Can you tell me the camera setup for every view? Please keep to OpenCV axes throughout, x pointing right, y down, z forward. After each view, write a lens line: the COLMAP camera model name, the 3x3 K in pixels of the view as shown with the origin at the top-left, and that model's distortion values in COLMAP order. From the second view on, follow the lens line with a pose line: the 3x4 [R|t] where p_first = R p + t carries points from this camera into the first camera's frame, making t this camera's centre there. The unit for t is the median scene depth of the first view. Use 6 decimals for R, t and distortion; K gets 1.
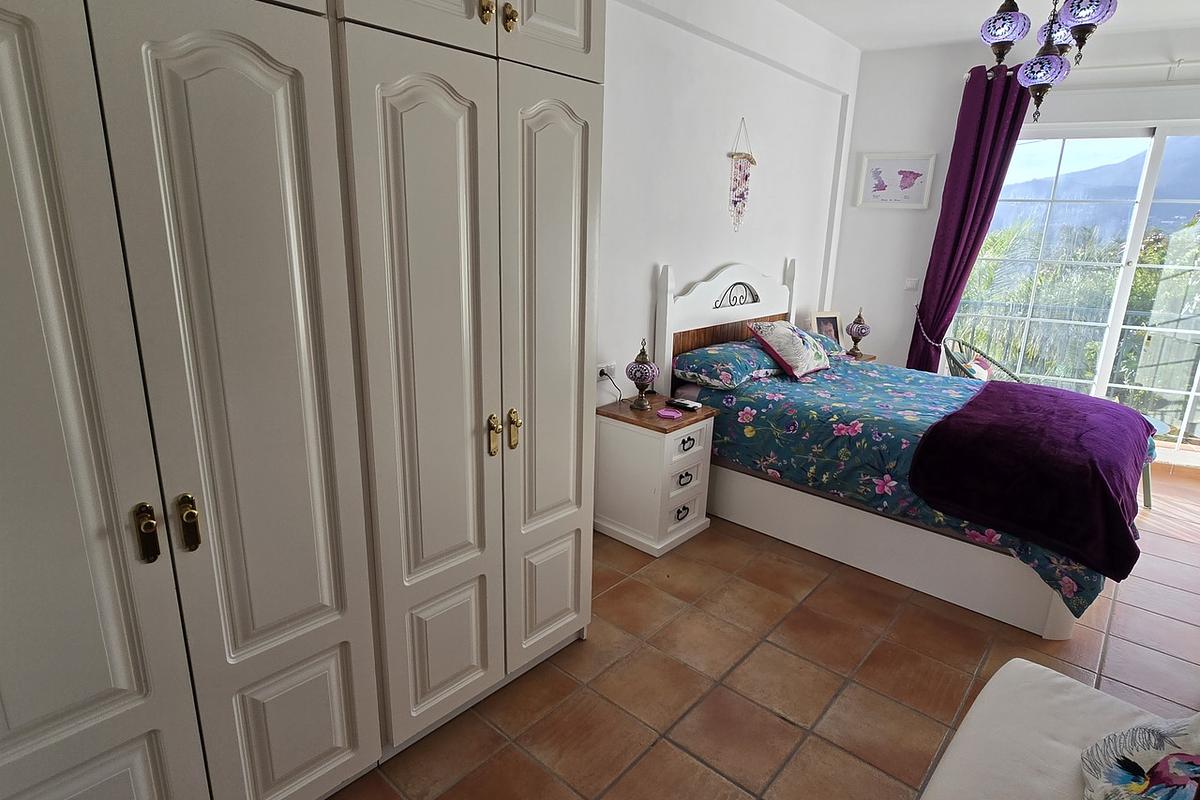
lens RADIAL K [[640.4, 0, 597.8], [0, 640.4, 398.0], [0, 0, 1]] dist [-0.001297, -0.003964]
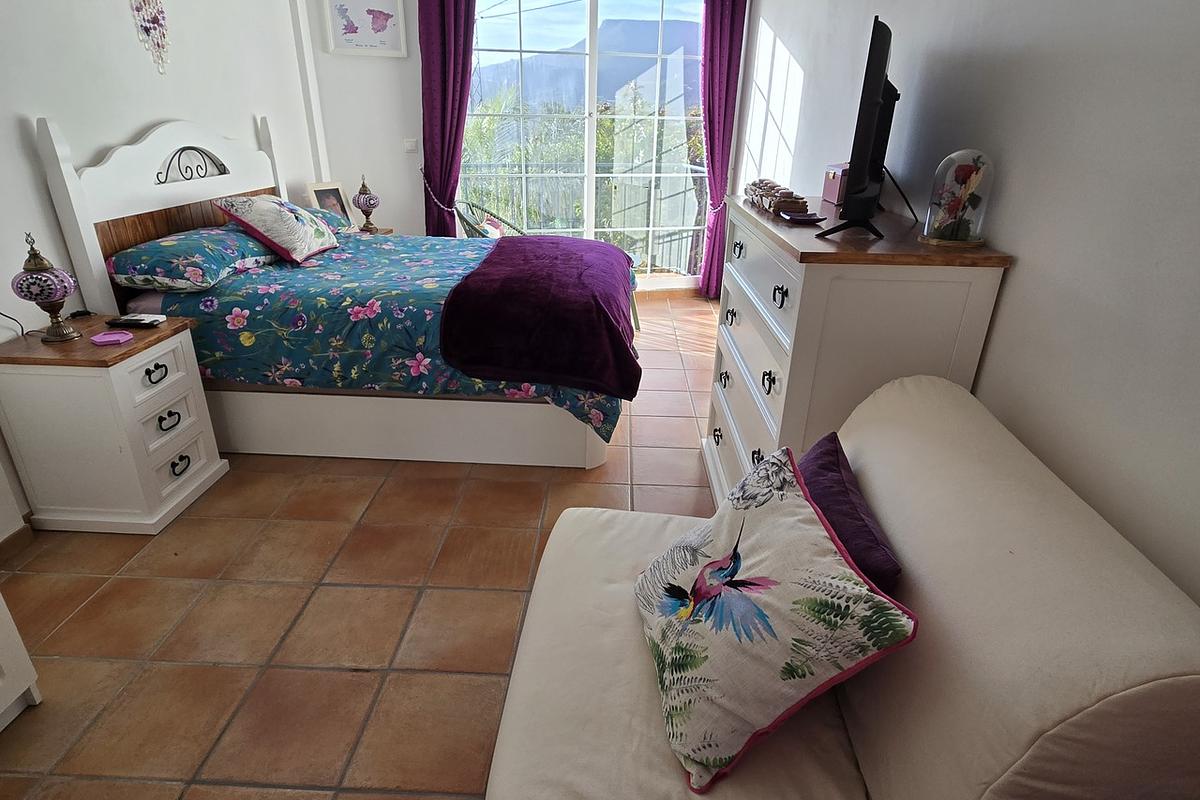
lens RADIAL K [[640.4, 0, 597.8], [0, 640.4, 398.0], [0, 0, 1]] dist [-0.001297, -0.003964]
pose [[0.770199, -0.266585, 0.579419, 0.098944], [0.168656, 0.961249, 0.218074, 0.024817], [-0.615101, -0.070238, 0.785314, 0.125587]]
